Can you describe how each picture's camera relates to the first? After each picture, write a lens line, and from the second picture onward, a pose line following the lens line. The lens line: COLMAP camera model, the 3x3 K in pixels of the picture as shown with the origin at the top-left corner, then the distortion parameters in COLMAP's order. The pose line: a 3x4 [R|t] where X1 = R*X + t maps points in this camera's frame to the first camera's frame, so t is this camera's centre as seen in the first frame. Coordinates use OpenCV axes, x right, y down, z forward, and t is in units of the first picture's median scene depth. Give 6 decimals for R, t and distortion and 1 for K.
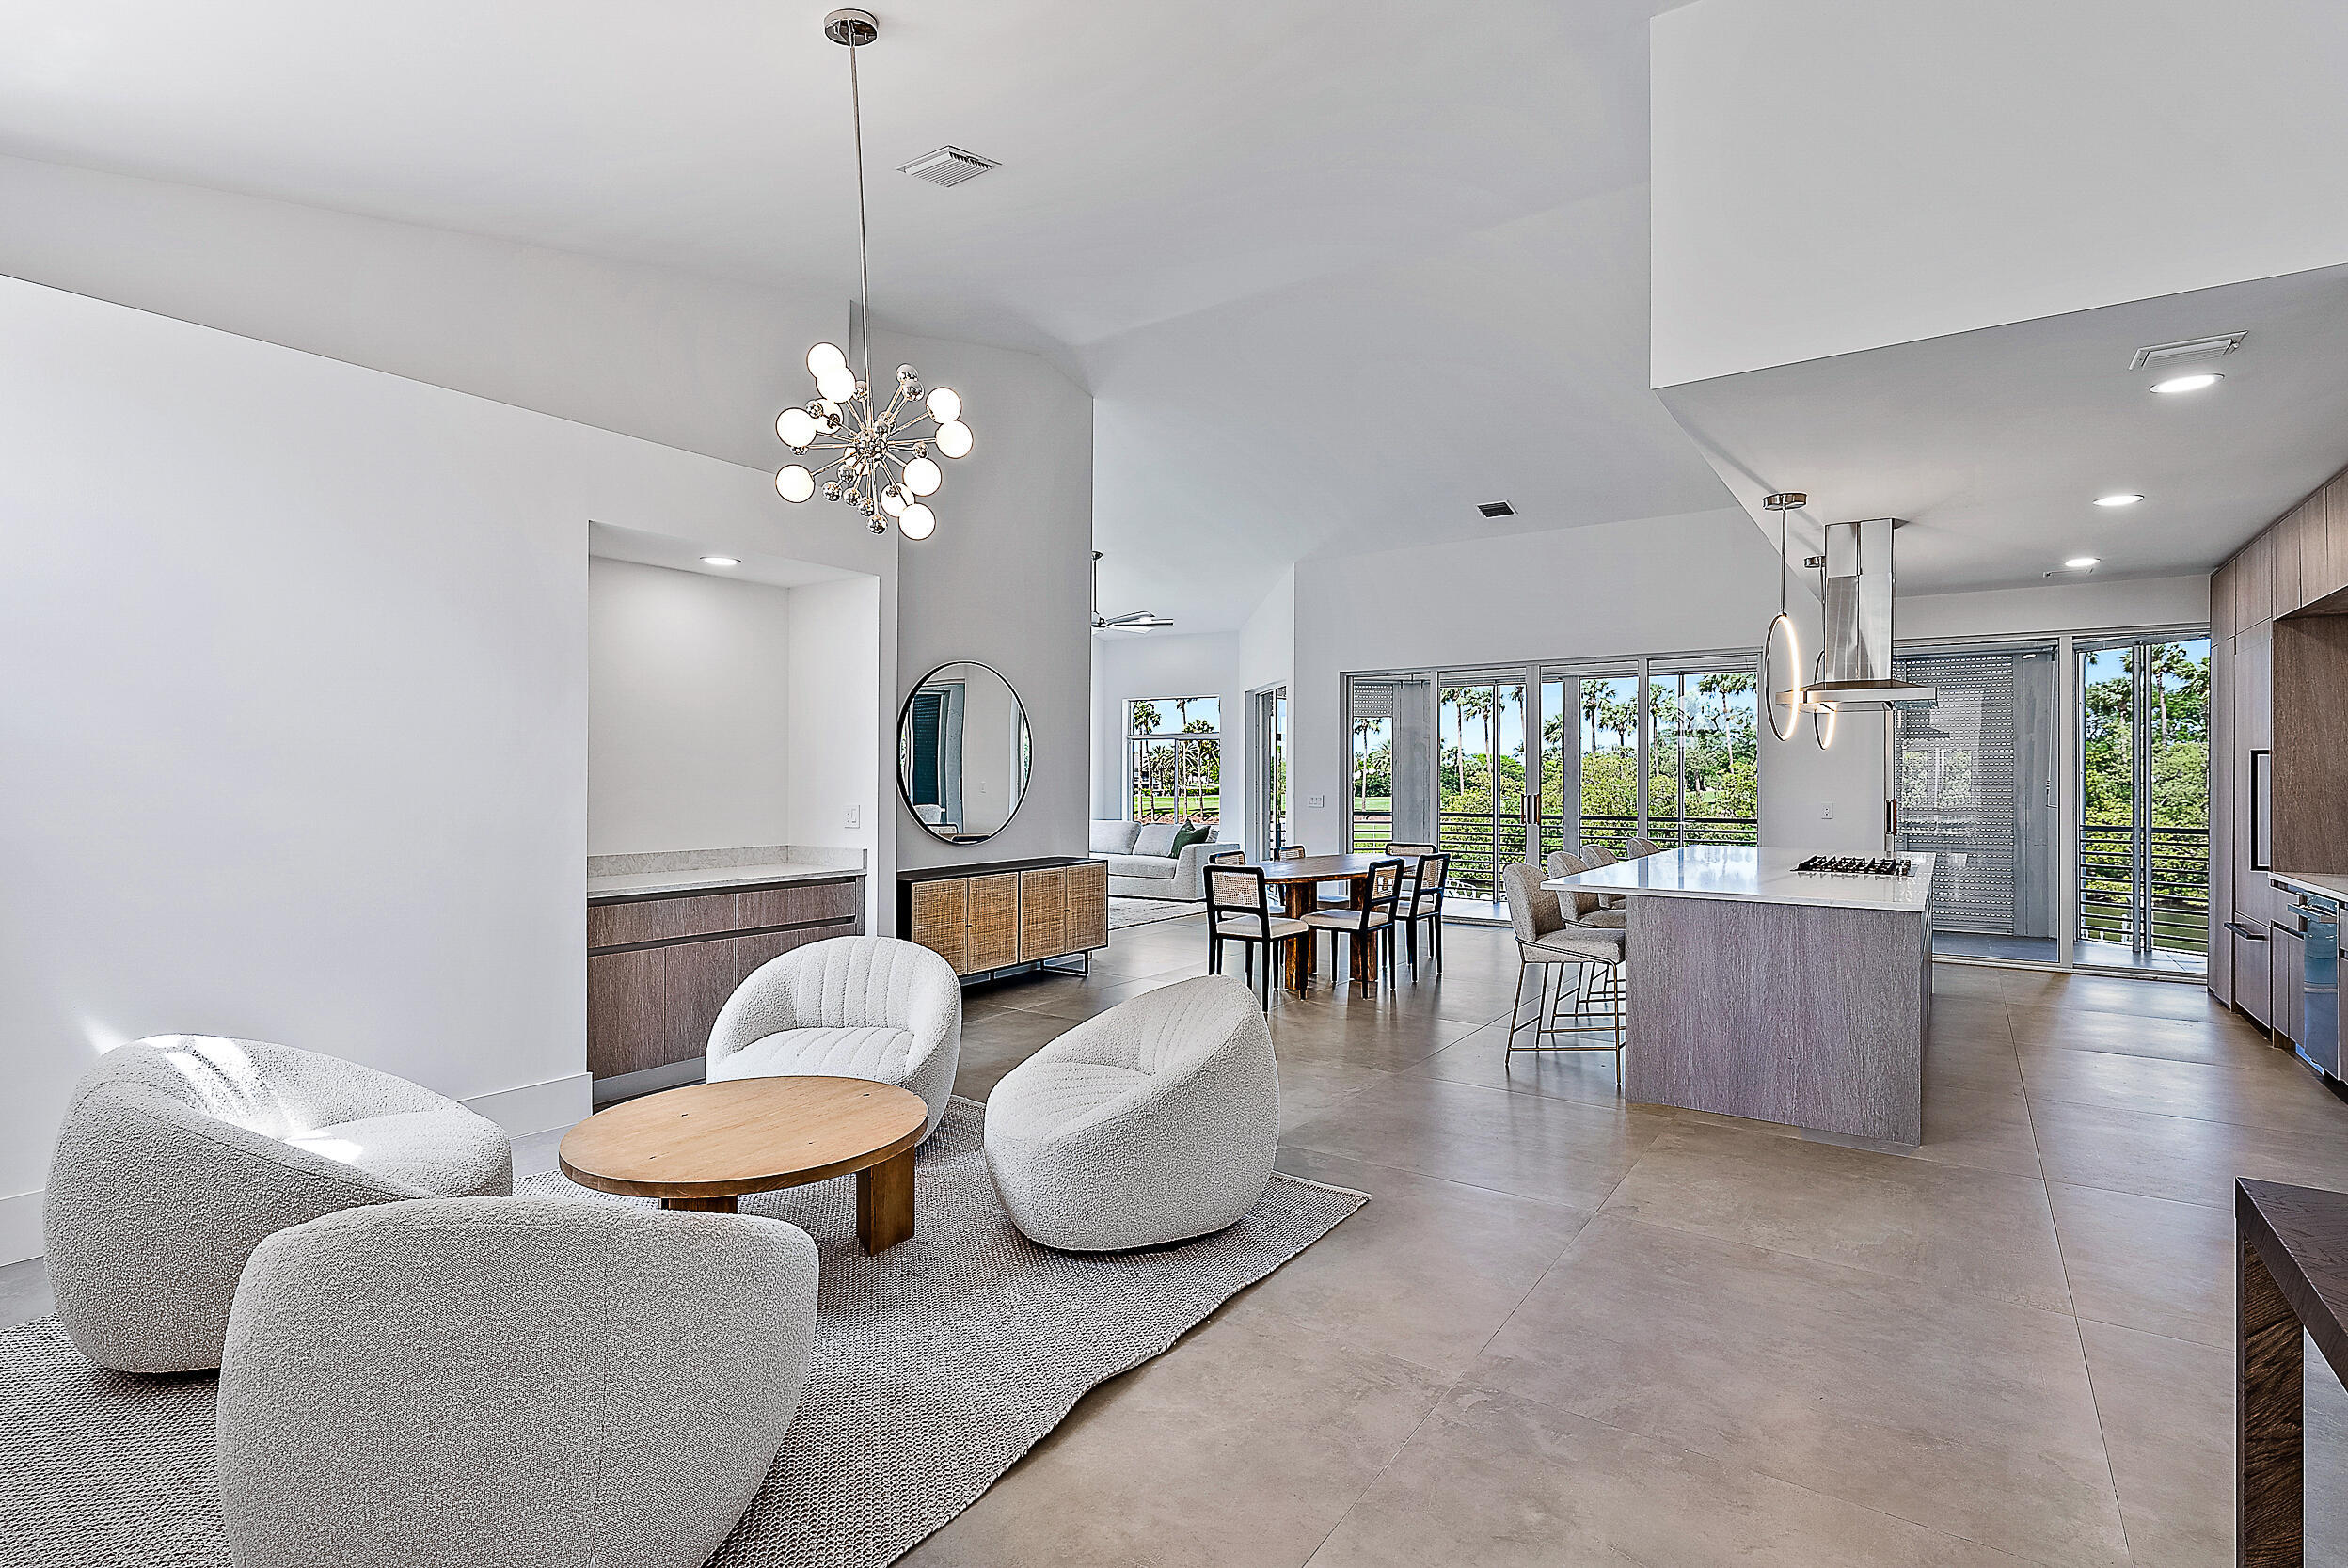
lens RADIAL K [[1119.4, 0, 1134.7], [0, 1119.4, 790.9], [0, 0, 1]] dist [0.001172, 0.001787]
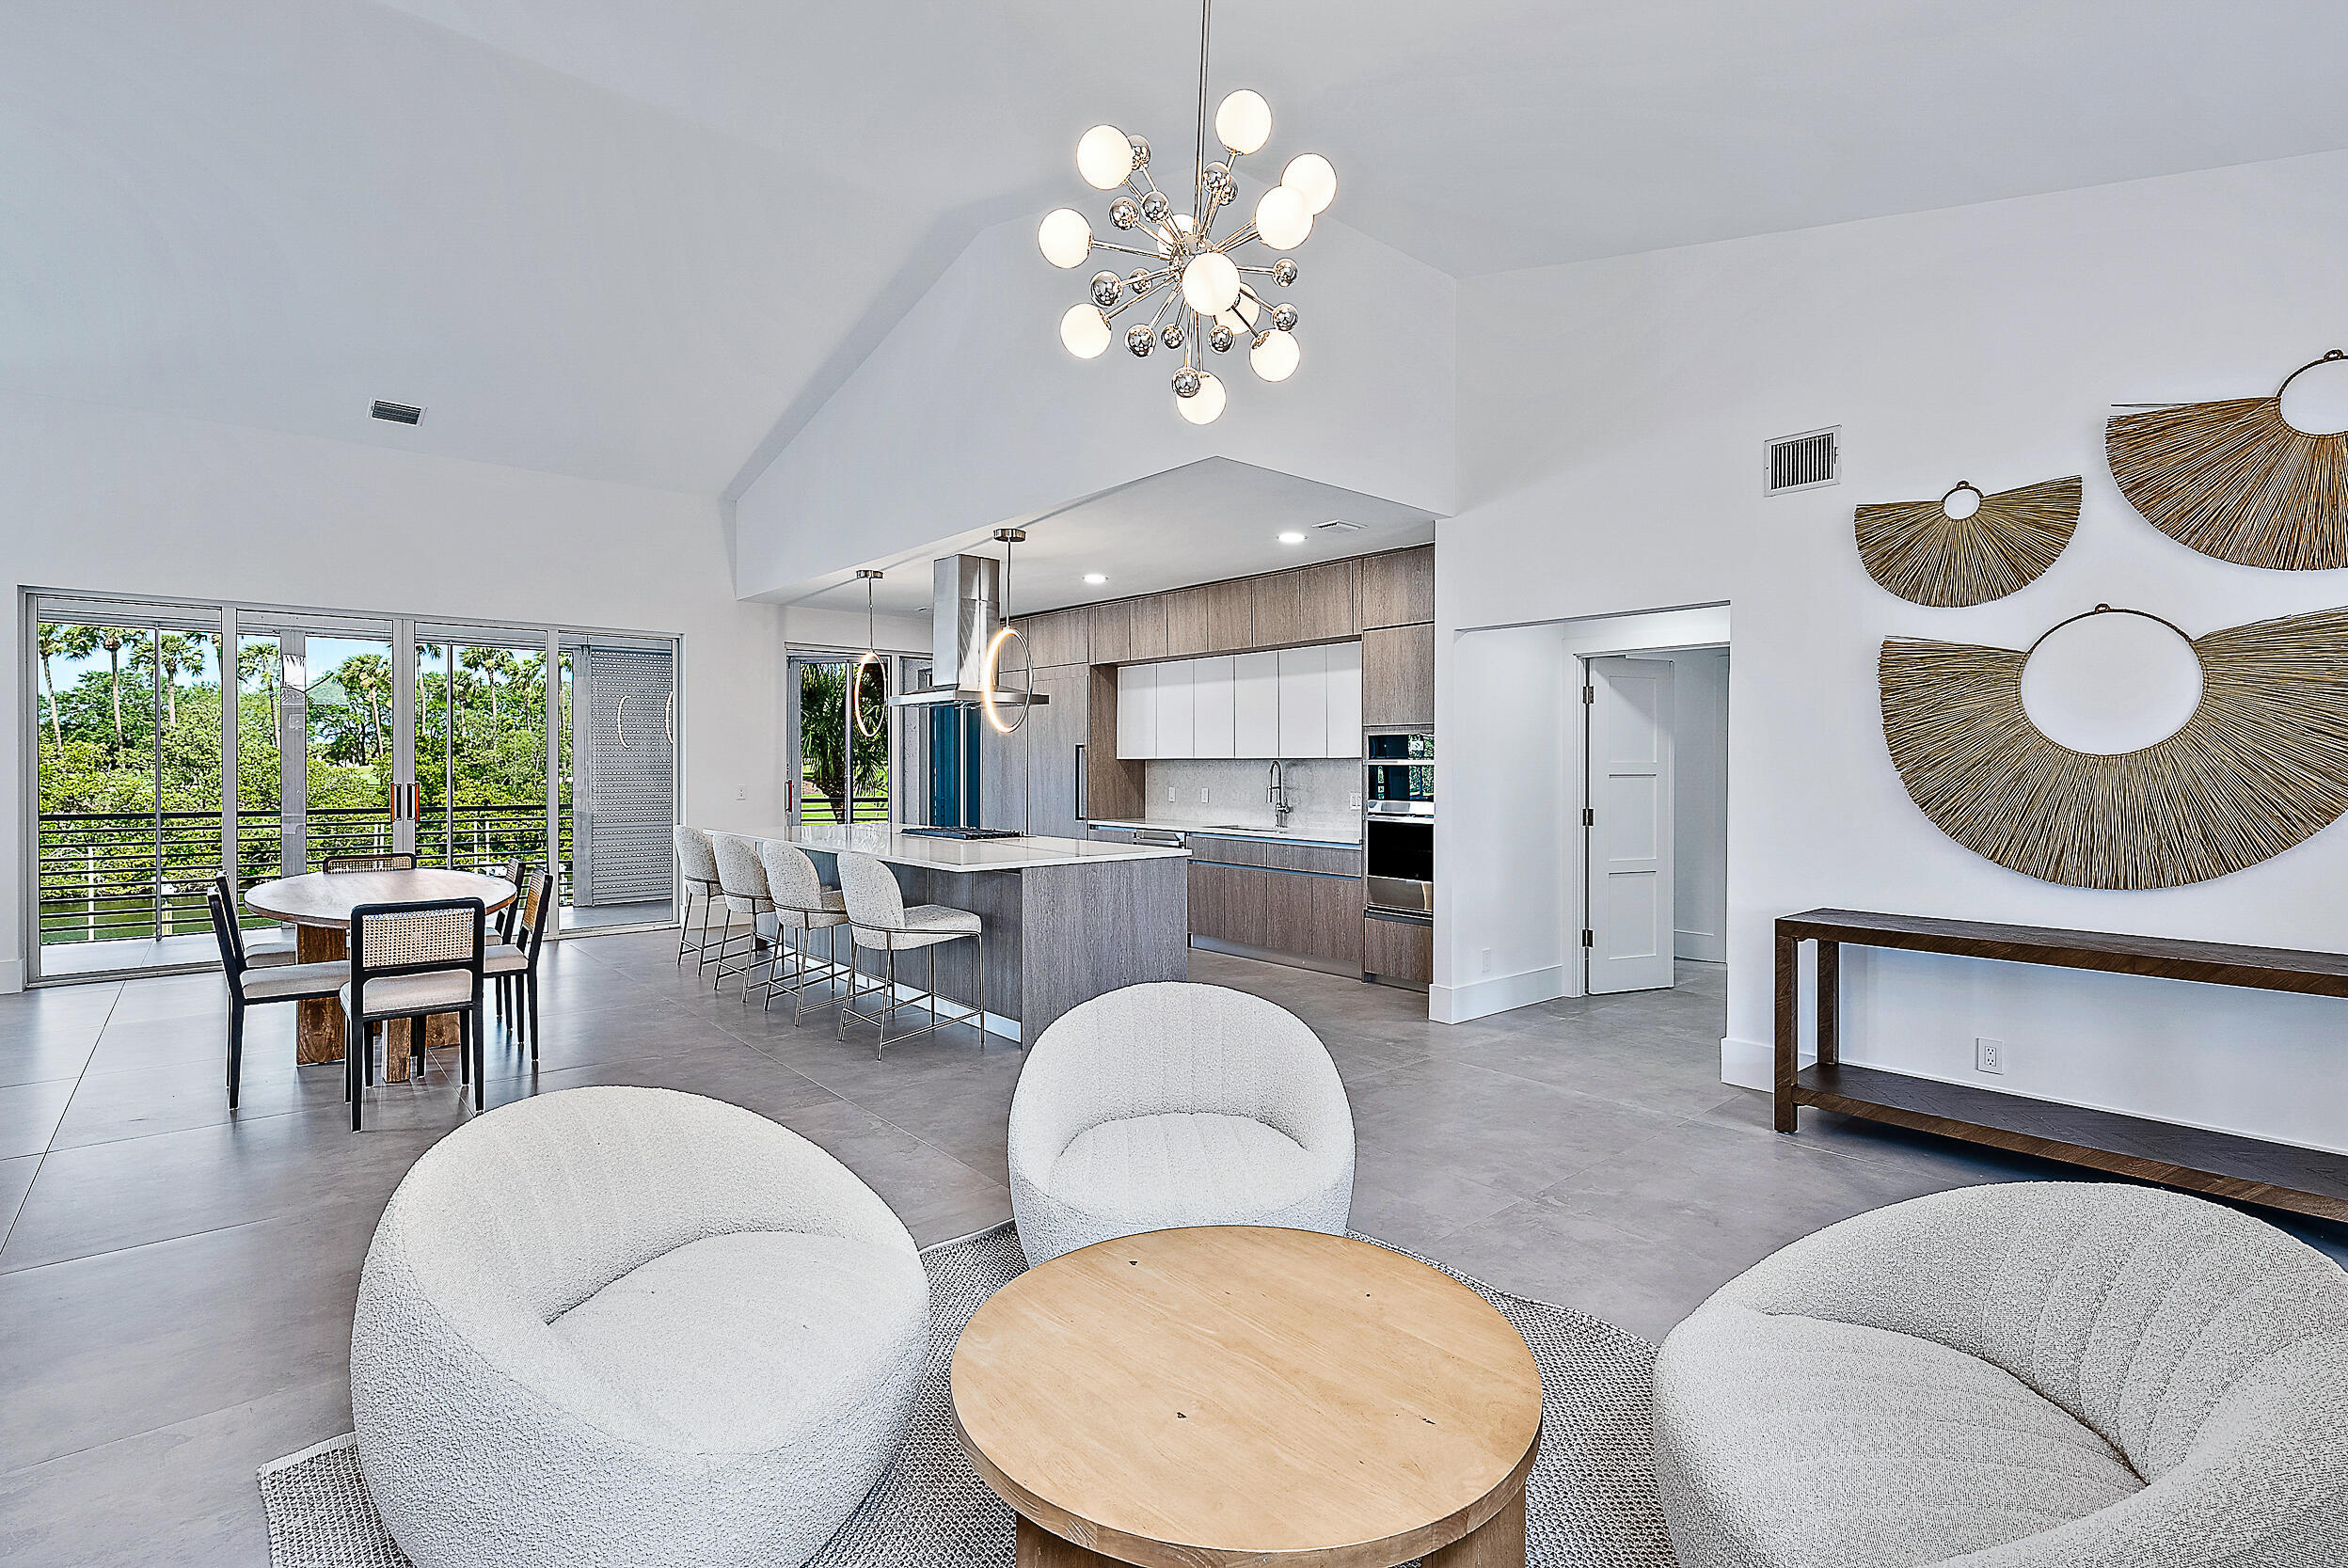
lens RADIAL K [[1119.4, 0, 1206.0], [0, 1119.4, 770.1], [0, 0, 1]] dist [0.001172, 0.001787]
pose [[0.213048, -0.008044, 0.977009, -0.251690], [0.011128, 0.999921, 0.005806, -0.003407], [-0.976978, 0.009635, 0.213121, 0.240872]]
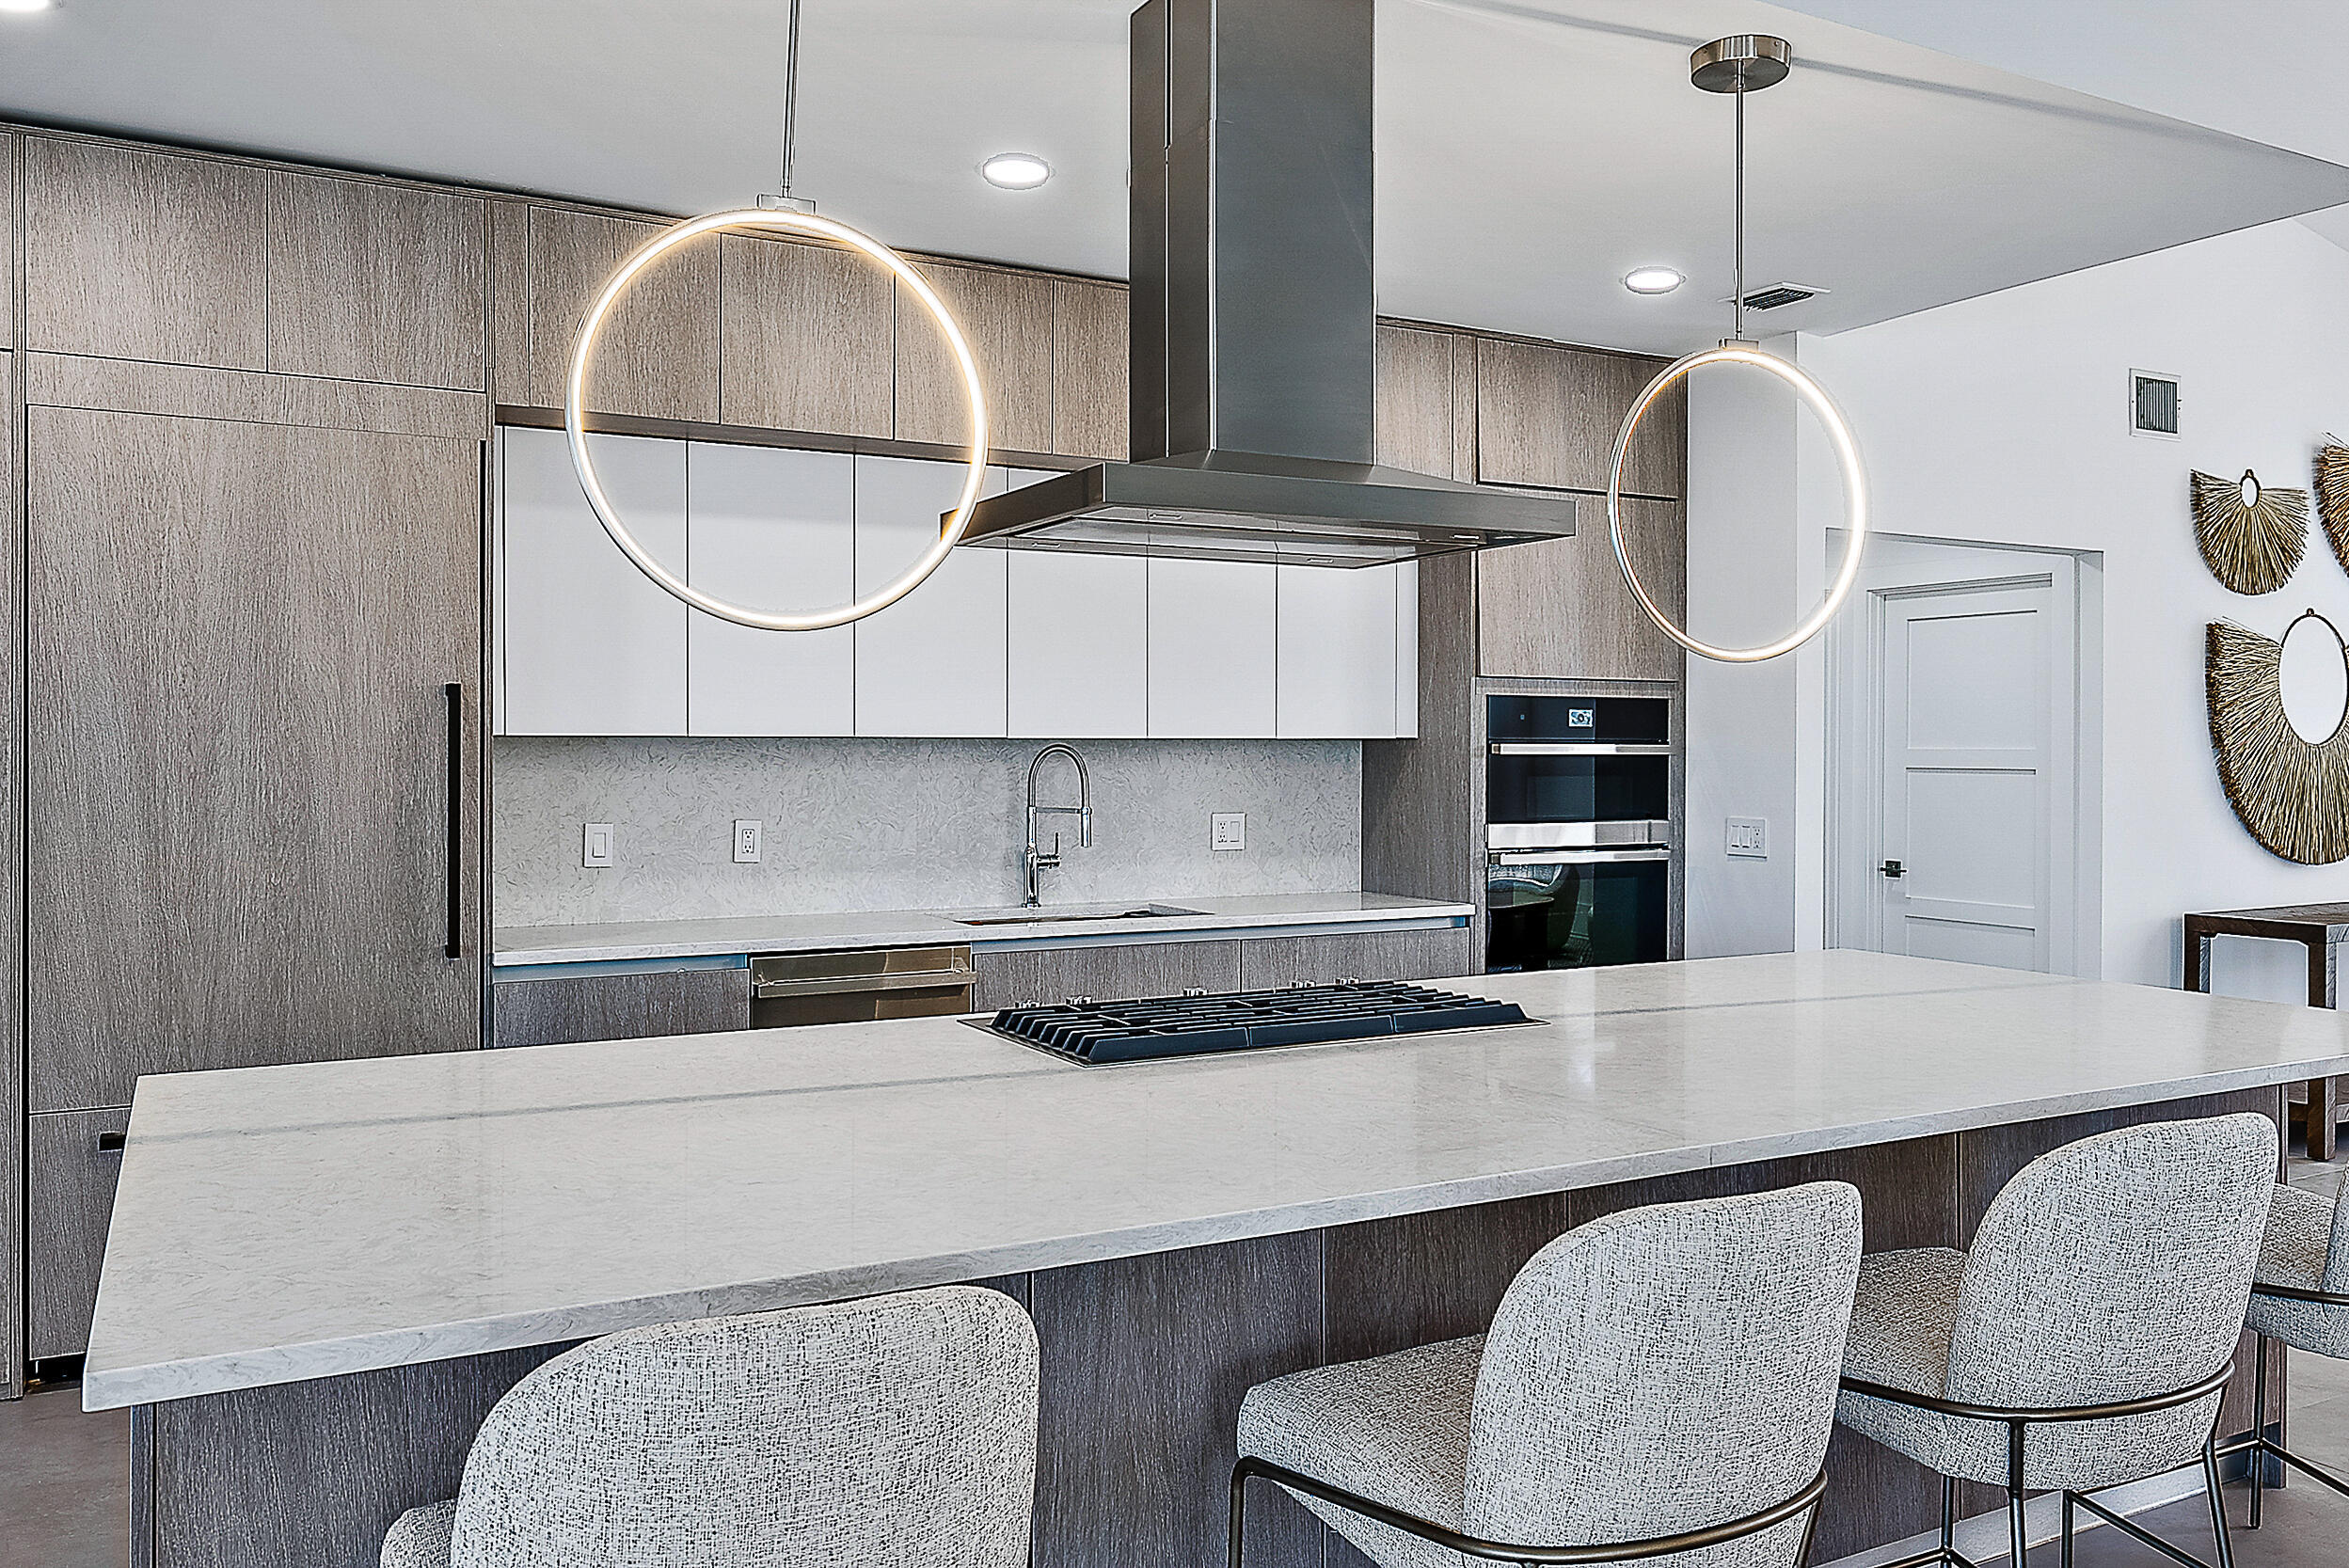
lens RADIAL K [[1785.6, 0, 1189.7], [0, 1785.6, 752.8], [0, 0, 1]] dist [-0.001680, 0.000872]
pose [[-0.905007, -0.004201, 0.425377, 0.218155], [0.001765, 0.999906, 0.013630, -0.008696], [-0.425394, 0.013086, -0.904914, 0.747811]]
